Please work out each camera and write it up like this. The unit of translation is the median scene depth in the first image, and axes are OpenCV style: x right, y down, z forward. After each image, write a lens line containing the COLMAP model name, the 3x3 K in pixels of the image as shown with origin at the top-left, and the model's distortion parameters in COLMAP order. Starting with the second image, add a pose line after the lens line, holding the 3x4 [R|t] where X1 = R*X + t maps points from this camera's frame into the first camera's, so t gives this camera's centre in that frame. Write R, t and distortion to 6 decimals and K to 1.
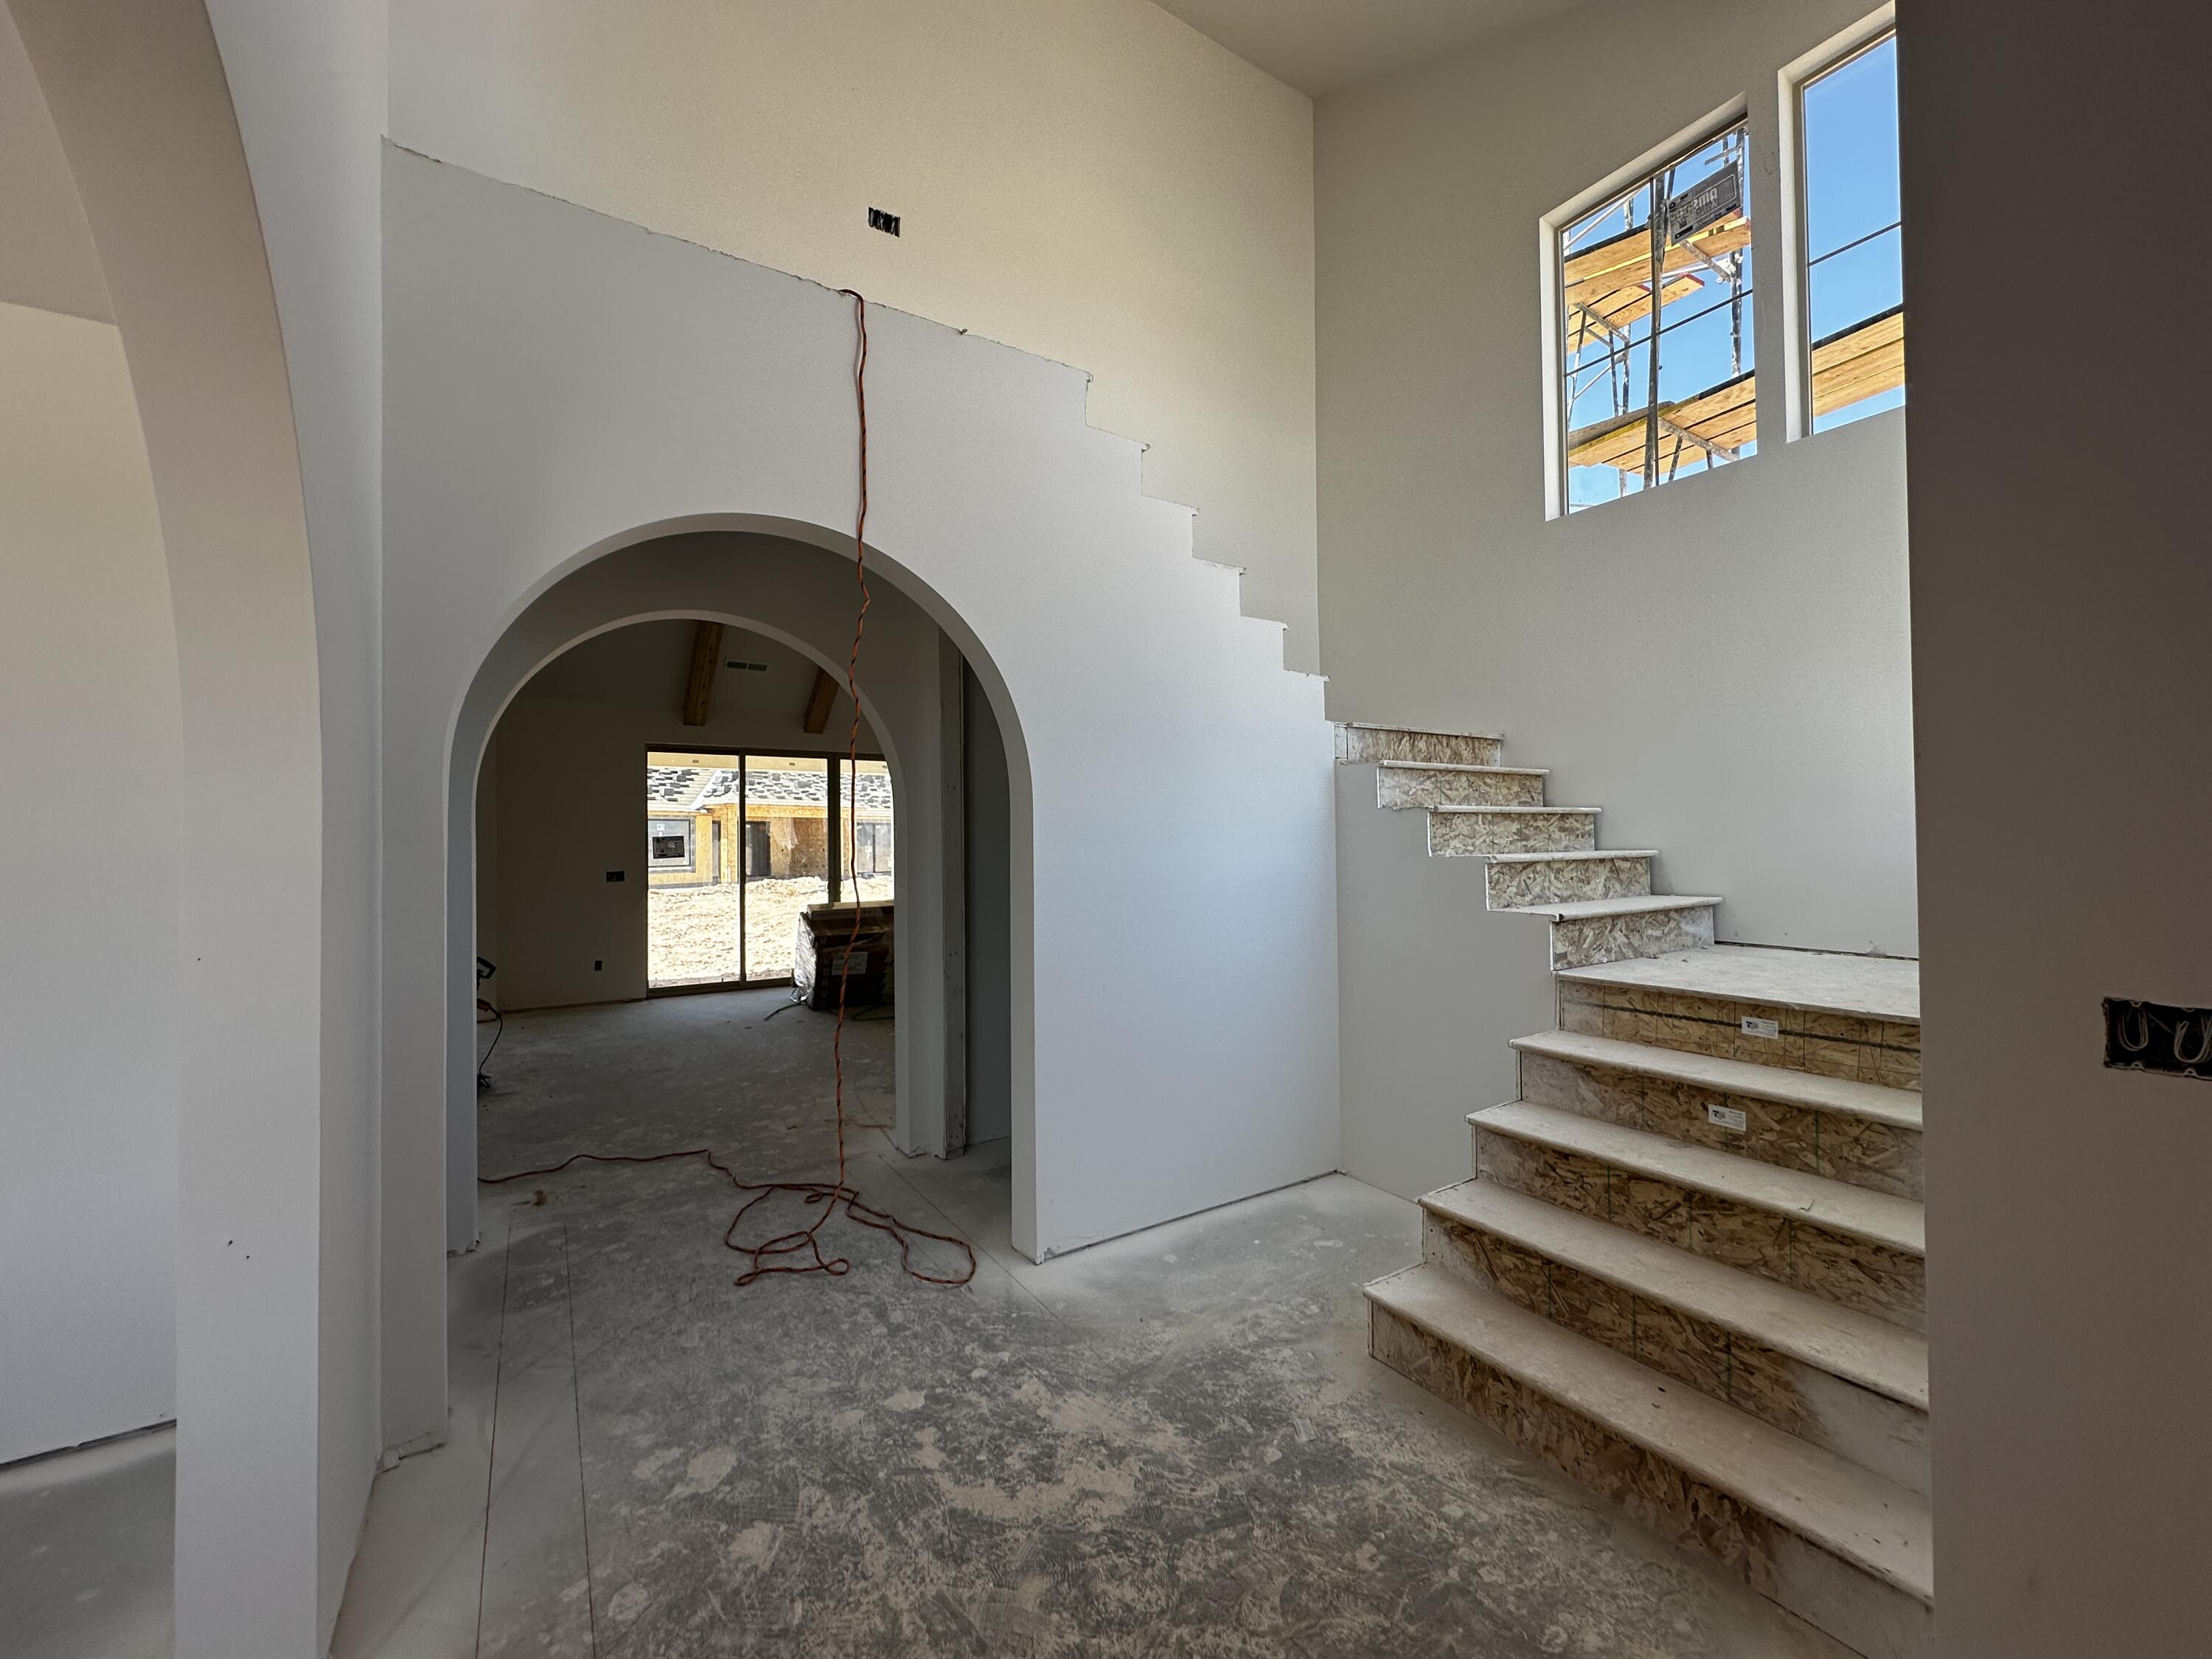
lens RADIAL K [[886.5, 0, 1111.6], [0, 886.5, 830.7], [0, 0, 1]] dist [0.001146, -0.000453]
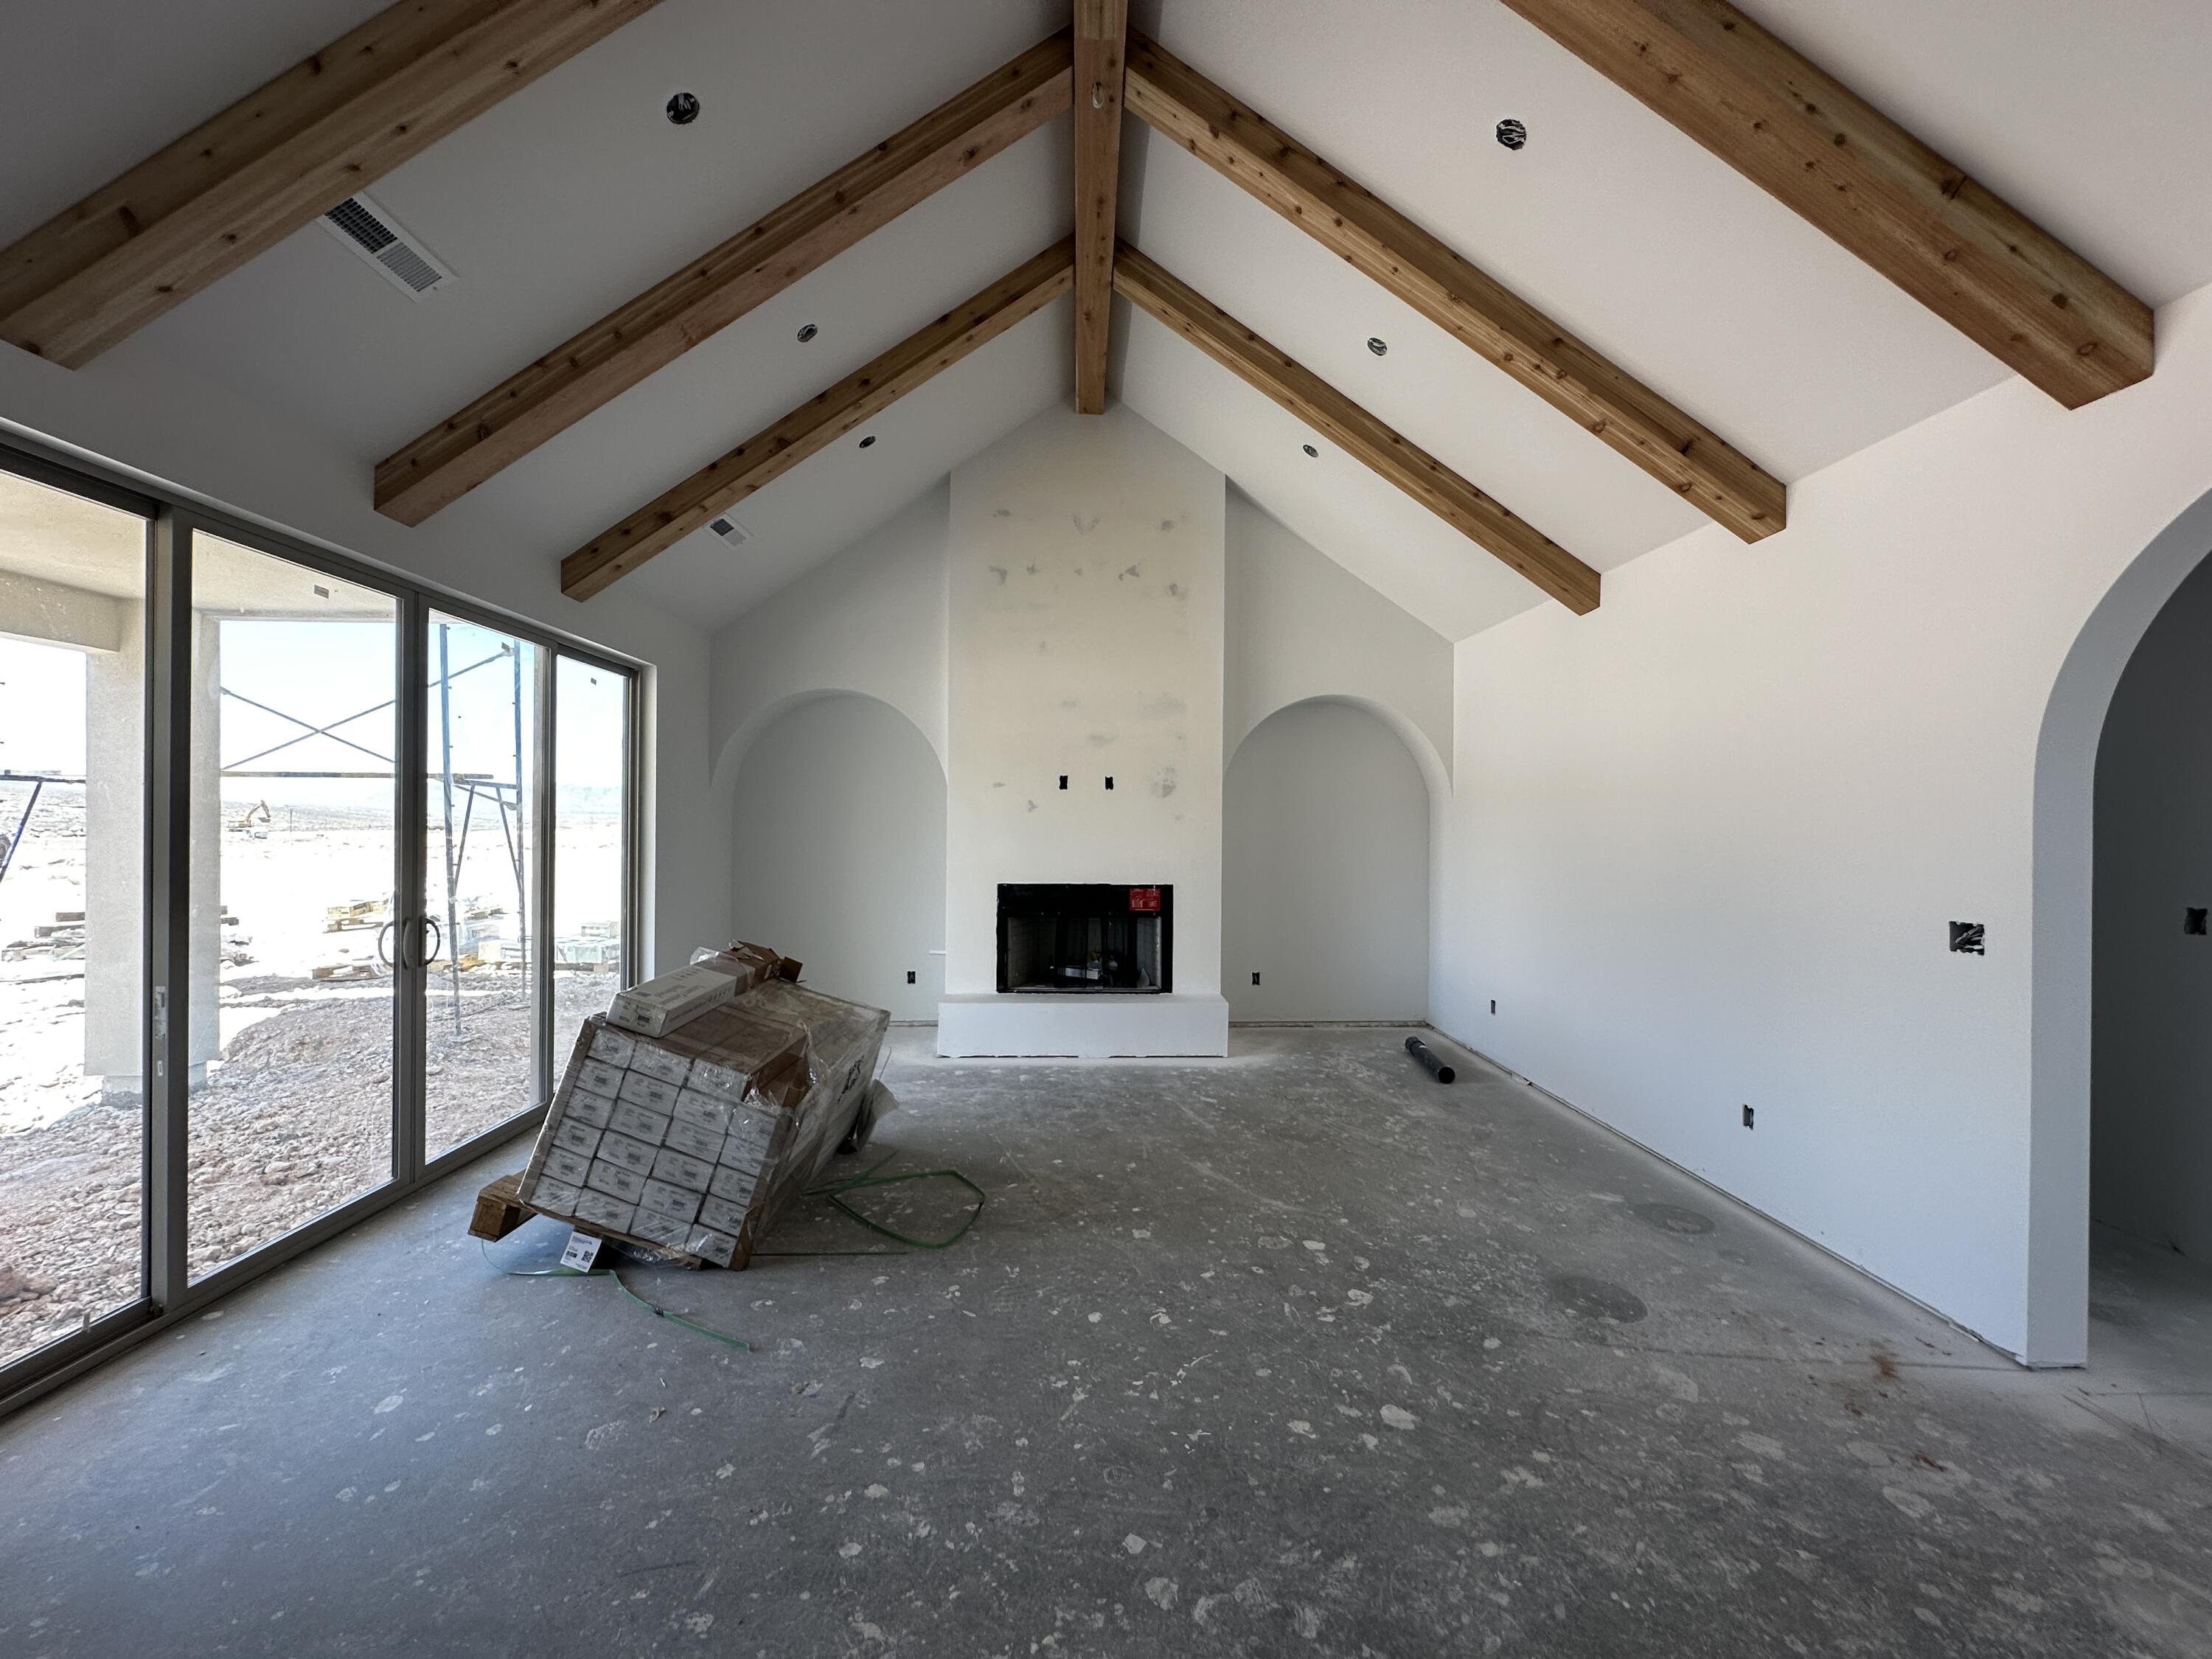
lens RADIAL K [[886.5, 0, 1110.4], [0, 886.5, 823.4], [0, 0, 1]] dist [0.001146, -0.000453]
pose [[0.523388, 0.002261, 0.852091, -1.920466], [-0.013836, 0.999887, 0.005845, 0.023630], [-0.851982, -0.014849, 0.523360, 2.235771]]
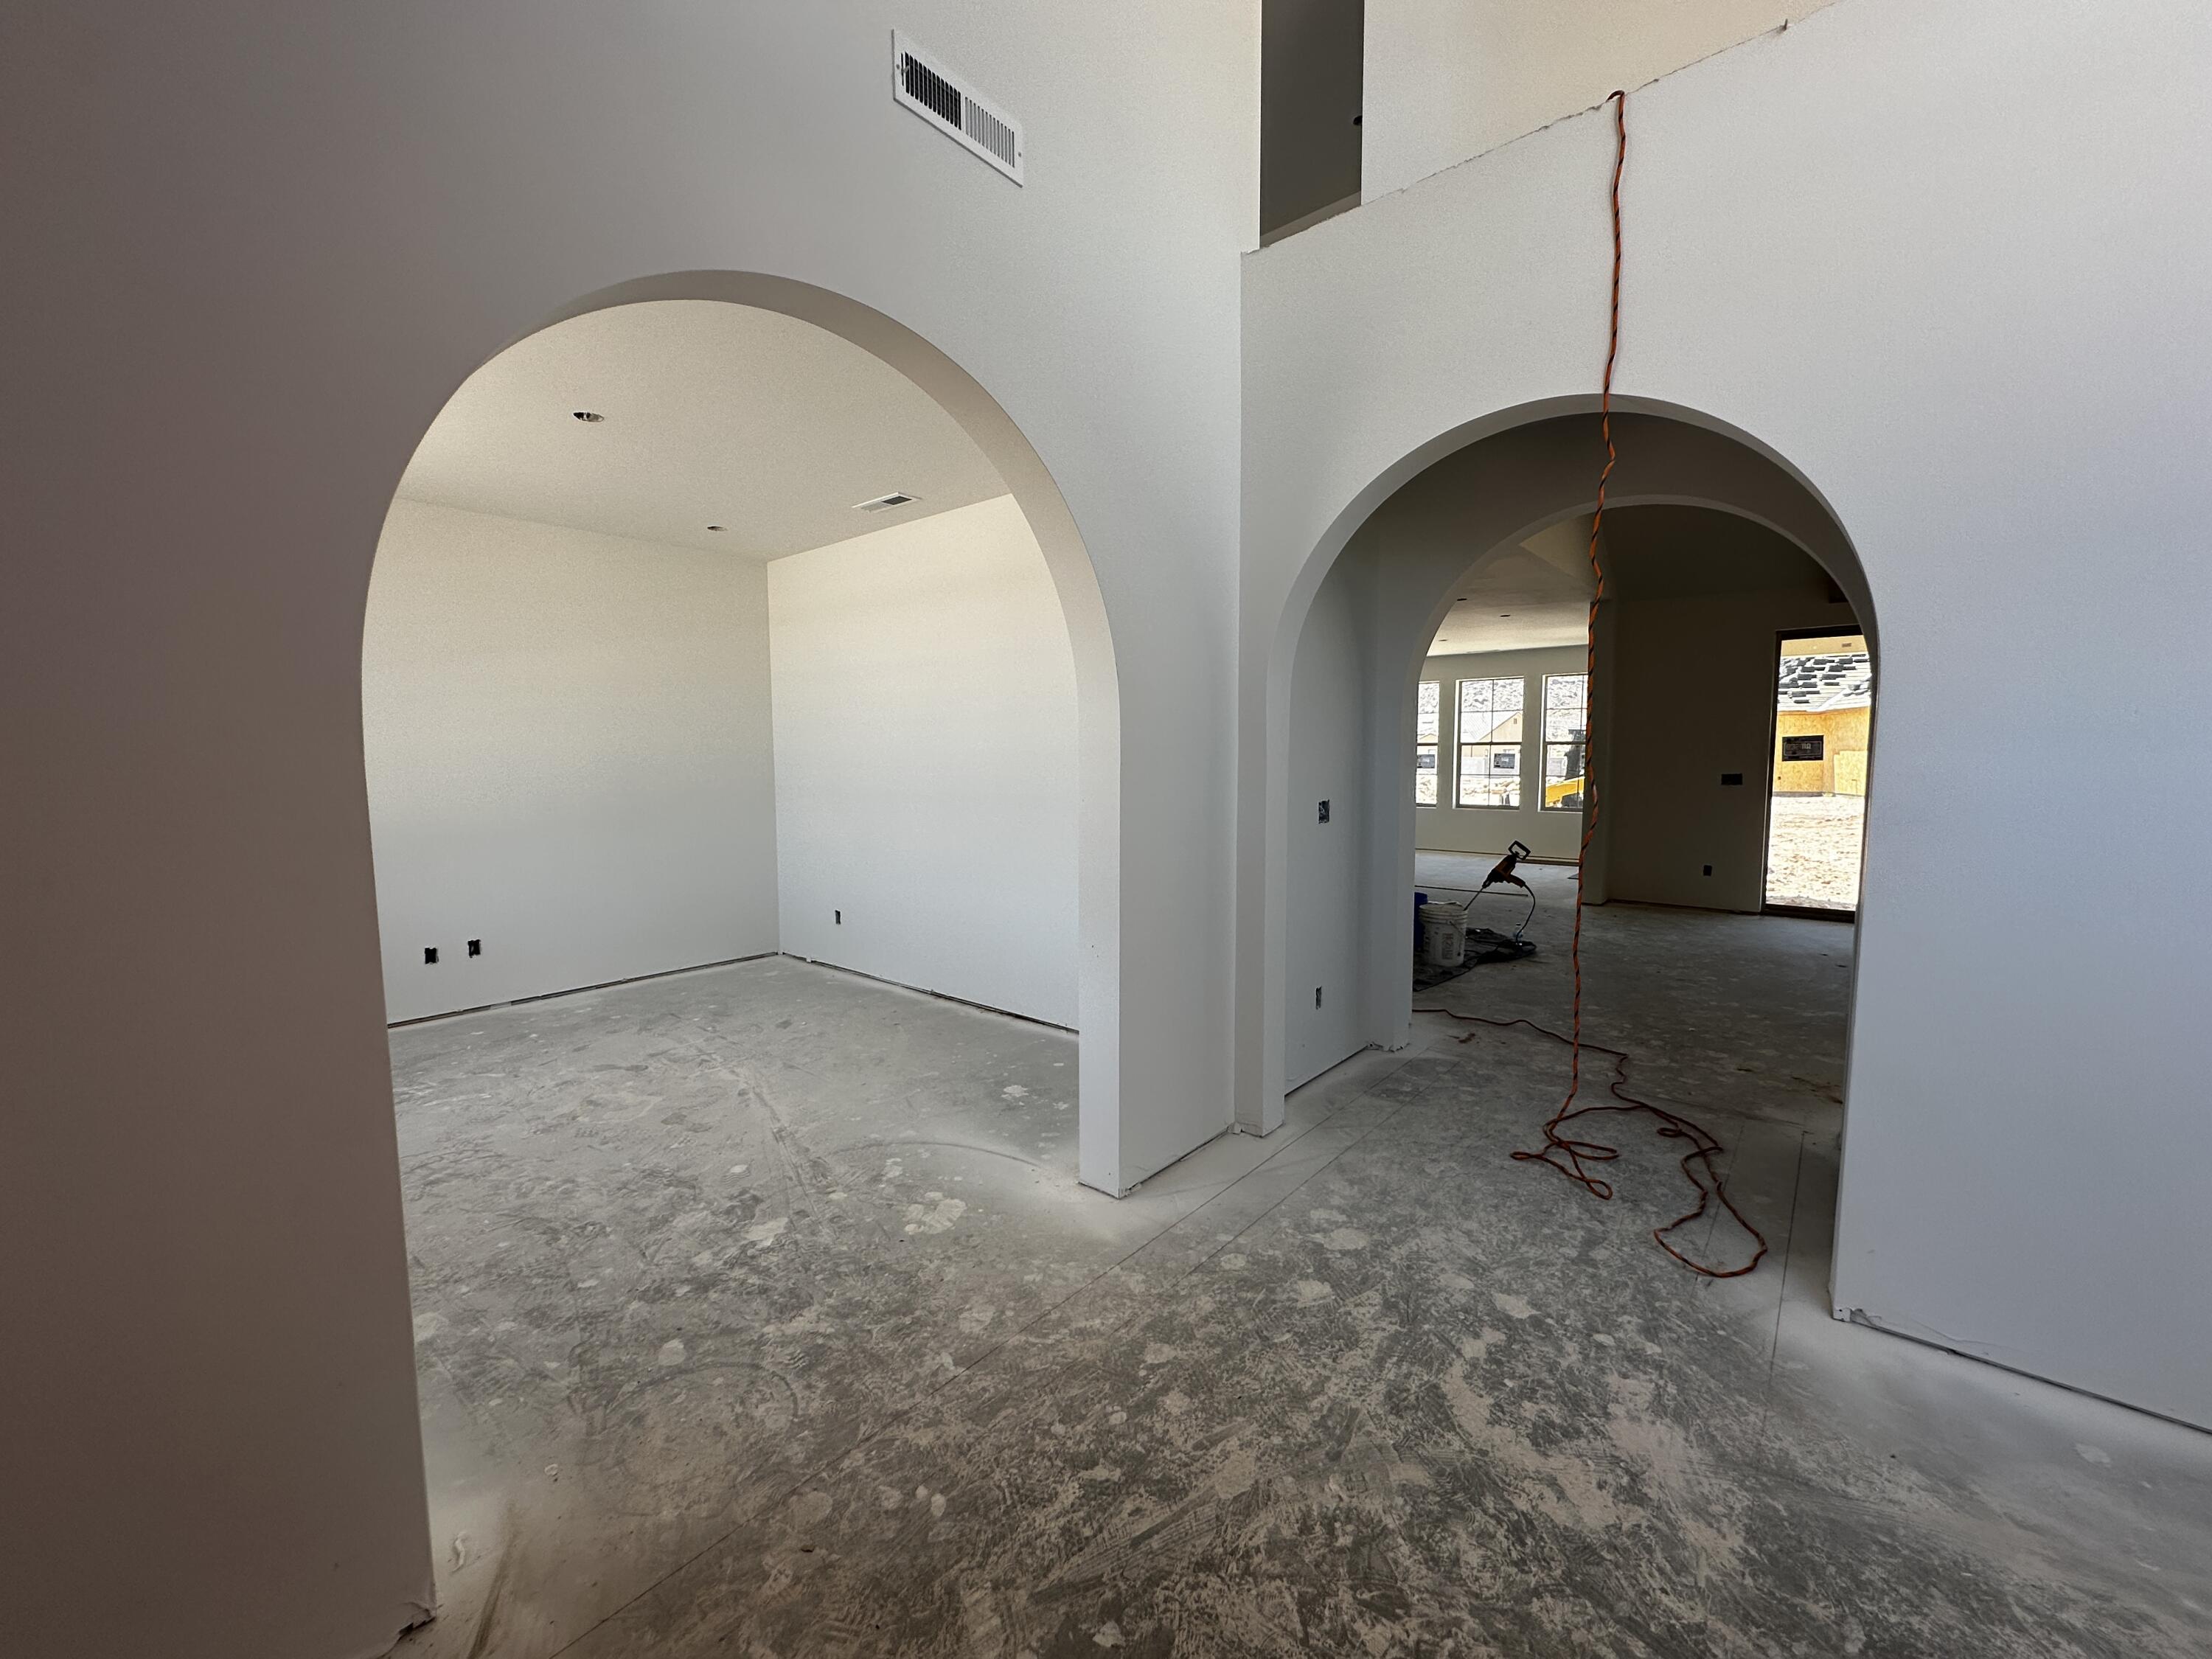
lens RADIAL K [[886.5, 0, 1091.1], [0, 886.5, 823.5], [0, 0, 1]] dist [0.001146, -0.000453]
pose [[0.278846, 0.085326, -0.956538, 0.546235], [0.012326, 0.995645, 0.092408, 0.009601], [0.960257, -0.037558, 0.276580, 0.298026]]
